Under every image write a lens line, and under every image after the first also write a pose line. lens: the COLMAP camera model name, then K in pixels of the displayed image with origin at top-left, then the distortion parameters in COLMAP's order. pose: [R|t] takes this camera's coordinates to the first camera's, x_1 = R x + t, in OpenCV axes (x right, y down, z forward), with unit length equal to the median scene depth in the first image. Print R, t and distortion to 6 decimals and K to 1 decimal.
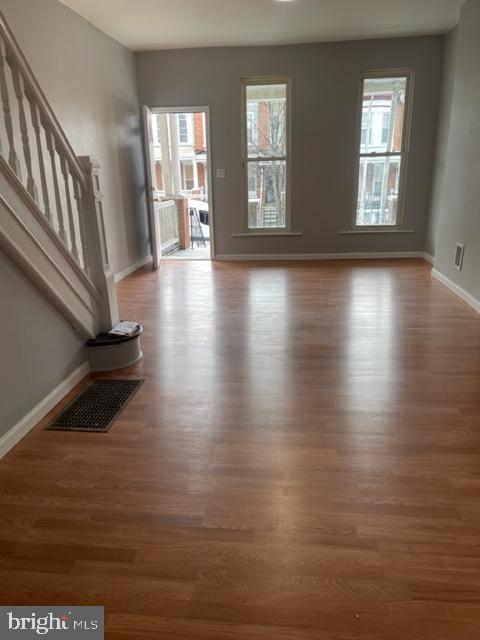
lens RADIAL K [[487.3, 0, 238.8], [0, 487.3, 321.0], [0, 0, 1]] dist [0.087827, -0.106522]
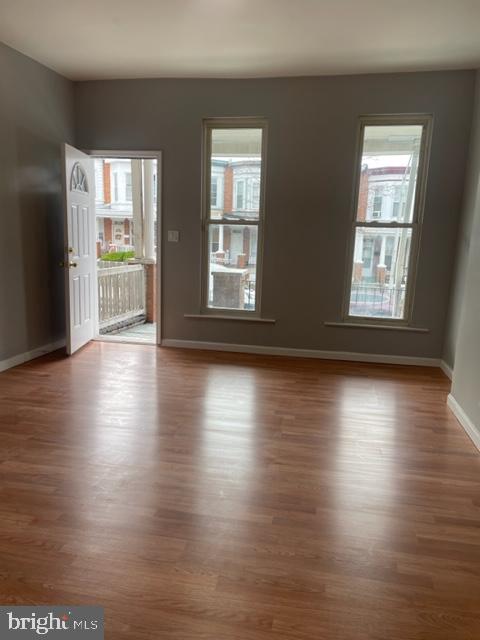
lens RADIAL K [[487.3, 0, 240.4], [0, 487.3, 321.9], [0, 0, 1]] dist [0.087827, -0.106522]
pose [[0.994715, 0.071439, -0.073742, 0.129993], [-0.079912, 0.989649, -0.119200, -0.083480], [0.064463, 0.124463, 0.990128, 0.259777]]
